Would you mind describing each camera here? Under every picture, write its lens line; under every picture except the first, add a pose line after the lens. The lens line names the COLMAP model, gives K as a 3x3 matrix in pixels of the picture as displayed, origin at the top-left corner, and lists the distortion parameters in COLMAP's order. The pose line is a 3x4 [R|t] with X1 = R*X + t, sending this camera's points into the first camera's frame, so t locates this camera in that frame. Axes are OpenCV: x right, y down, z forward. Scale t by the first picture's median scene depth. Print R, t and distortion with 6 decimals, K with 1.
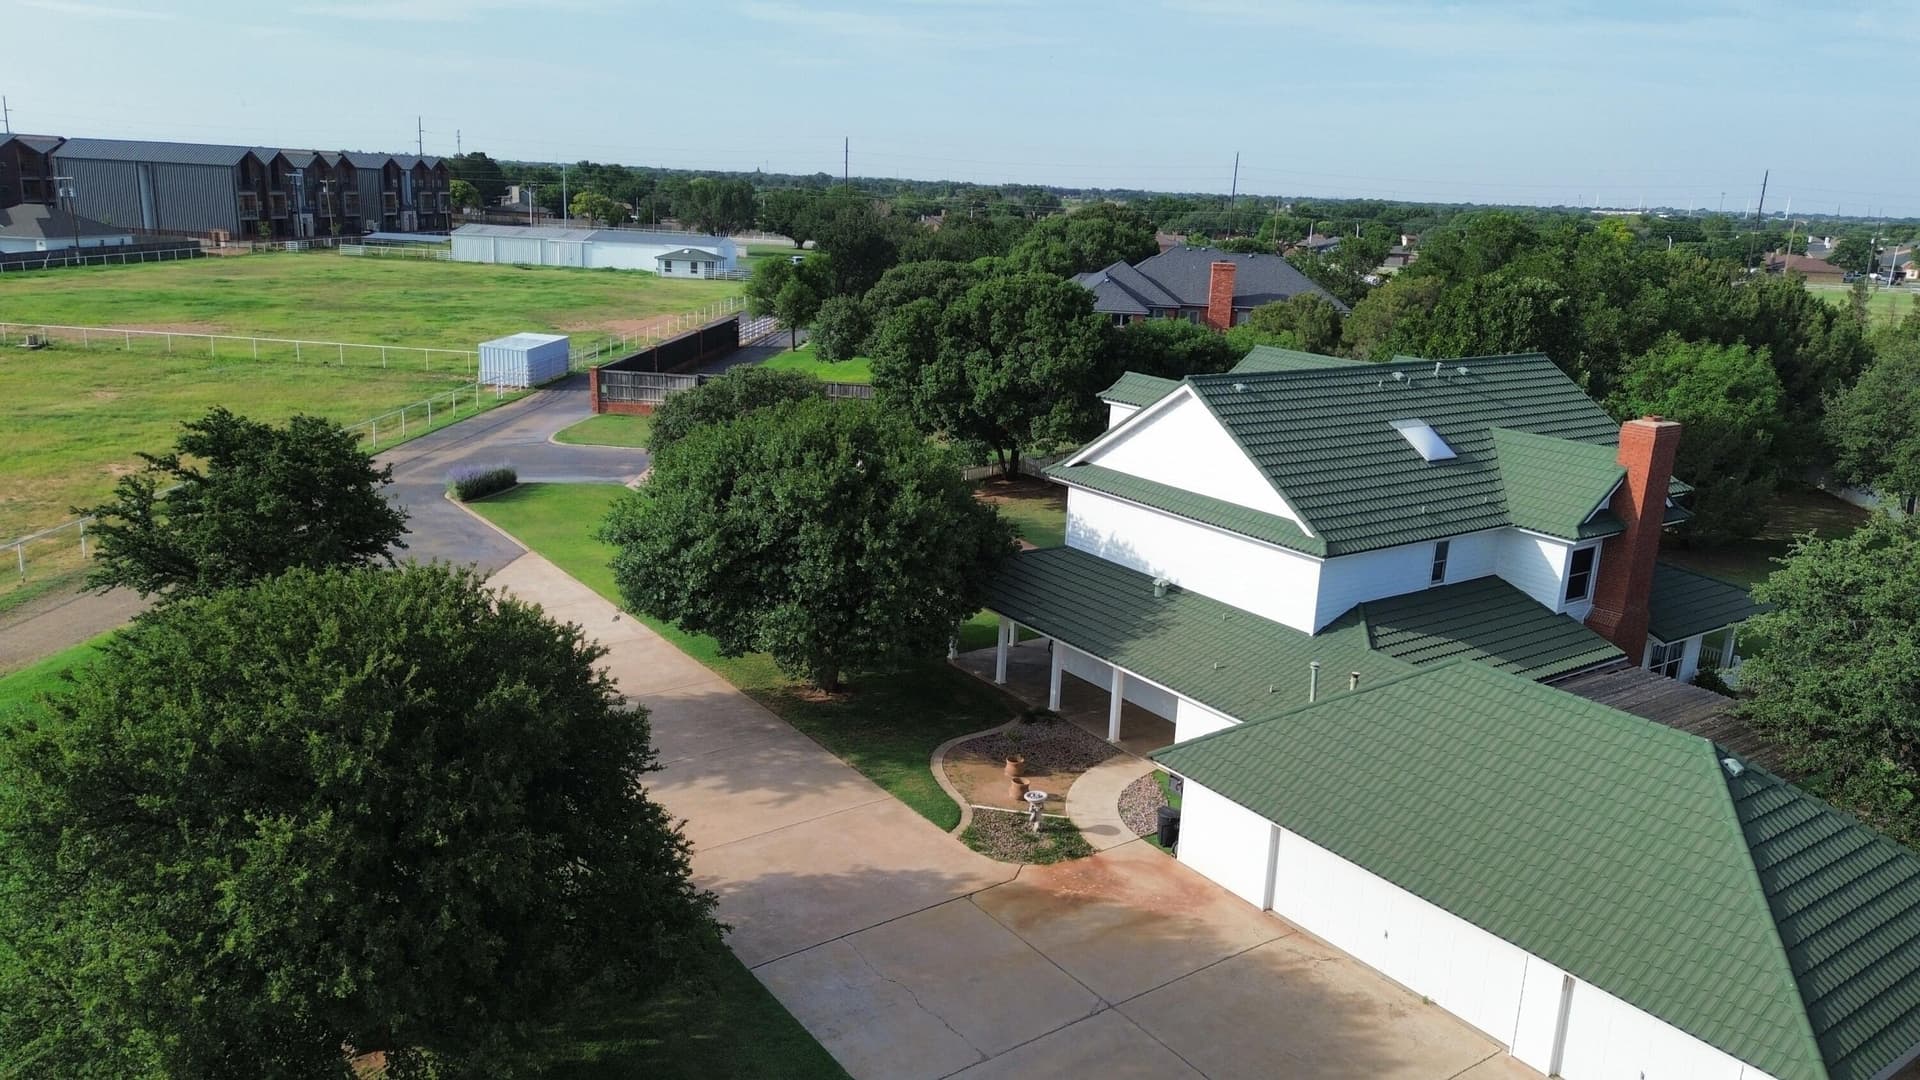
lens RADIAL K [[1364.2, 0, 960.0], [0, 1364.2, 540.0], [0, 0, 1]] dist [0.091485, -0.093594]
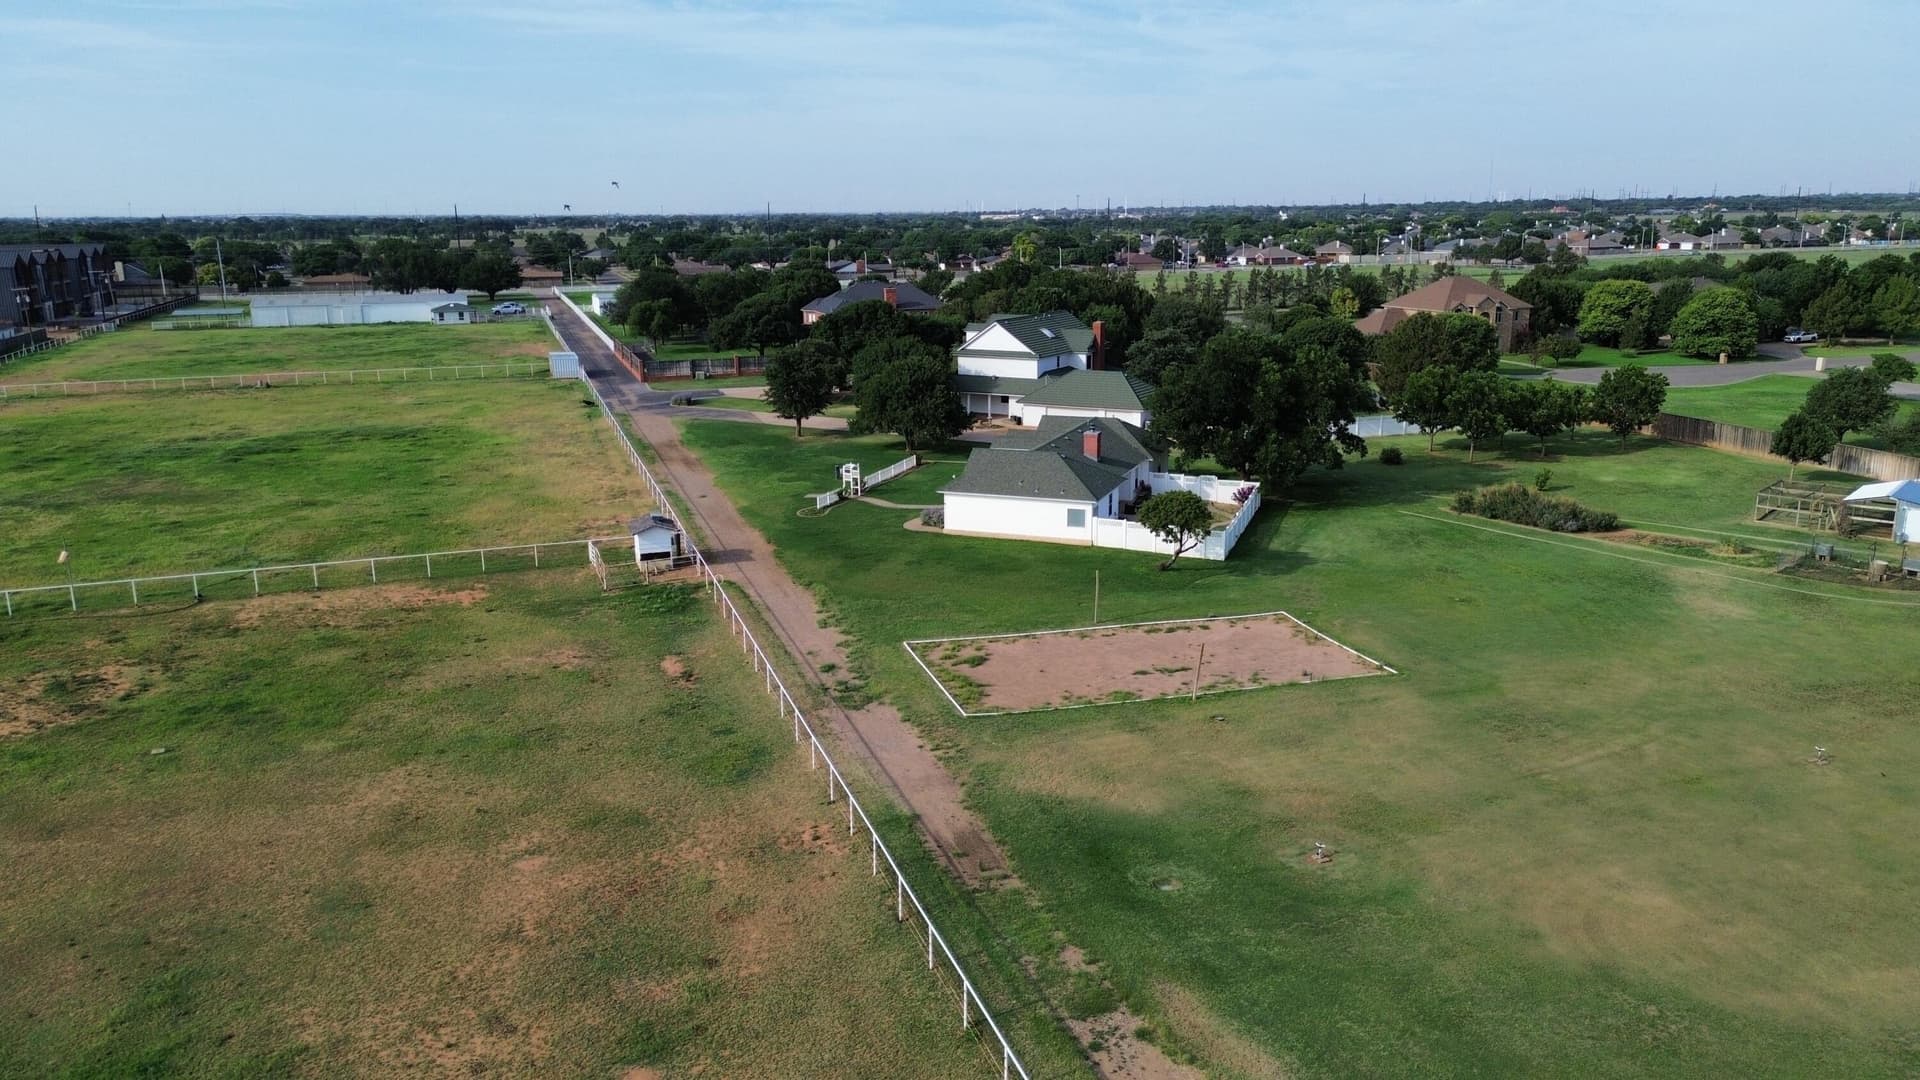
lens RADIAL K [[1364.2, 0, 960.0], [0, 1364.2, 540.0], [0, 0, 1]] dist [0.091485, -0.093594]
pose [[0.916705, -0.146143, 0.371879, -0.870425], [0.150132, 0.988495, 0.018379, 0.244815], [-0.370287, 0.038983, 0.928099, -1.518397]]
